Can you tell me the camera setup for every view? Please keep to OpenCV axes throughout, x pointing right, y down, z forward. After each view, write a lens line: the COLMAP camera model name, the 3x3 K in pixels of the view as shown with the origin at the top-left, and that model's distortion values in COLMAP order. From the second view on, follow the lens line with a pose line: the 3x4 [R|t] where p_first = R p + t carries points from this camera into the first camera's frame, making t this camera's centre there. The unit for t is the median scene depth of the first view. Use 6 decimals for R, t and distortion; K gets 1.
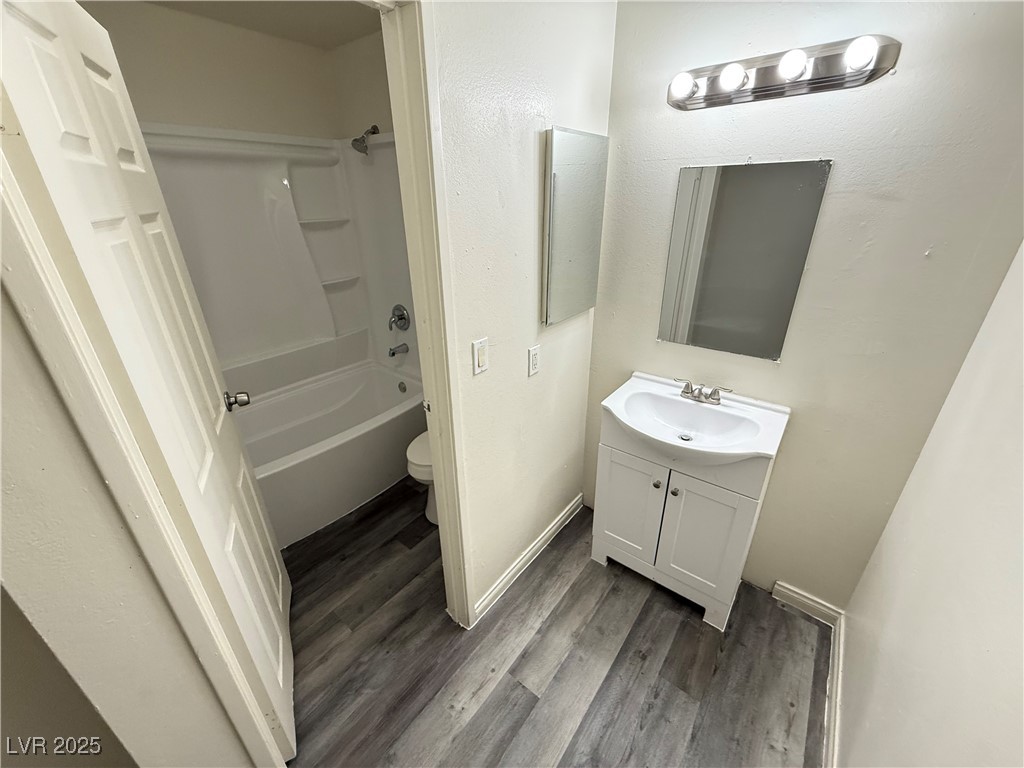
lens RADIAL K [[410.1, 0, 512.7], [0, 410.1, 384.5], [0, 0, 1]] dist [0.002603, -0.000419]
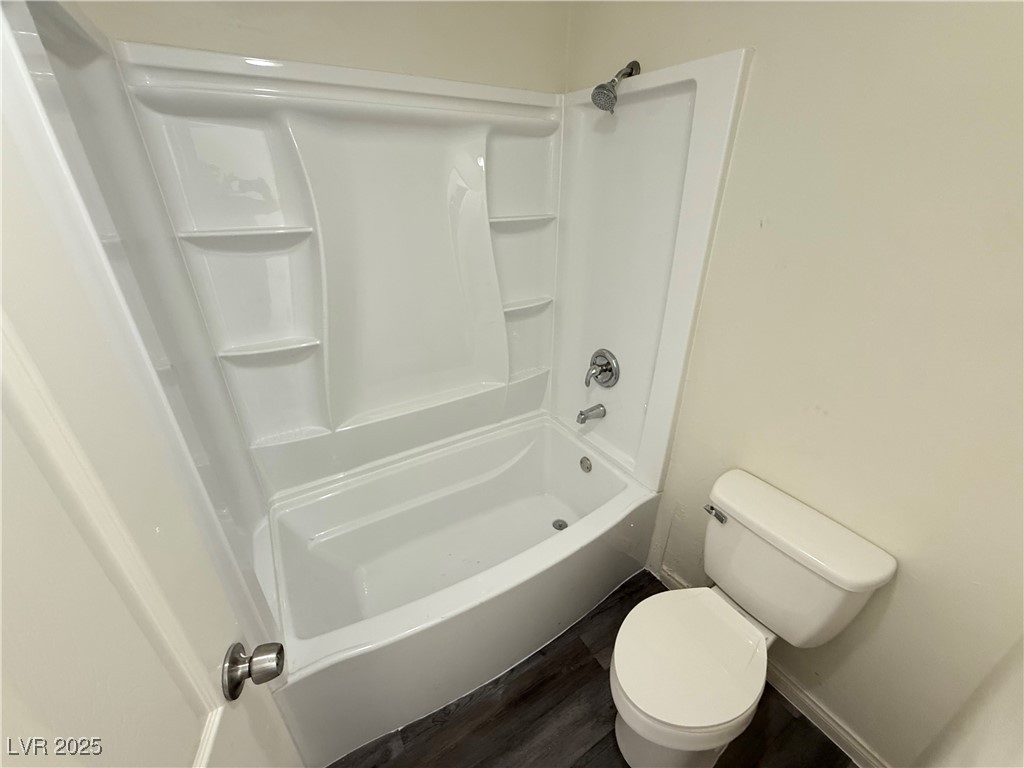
lens RADIAL K [[410.1, 0, 509.1], [0, 410.1, 382.7], [0, 0, 1]] dist [0.002603, -0.000419]
pose [[0.935389, 0.159754, -0.315477, -0.209688], [-0.152116, 0.987154, 0.048859, -0.153246], [0.319230, 0.002287, 0.947674, 0.332637]]
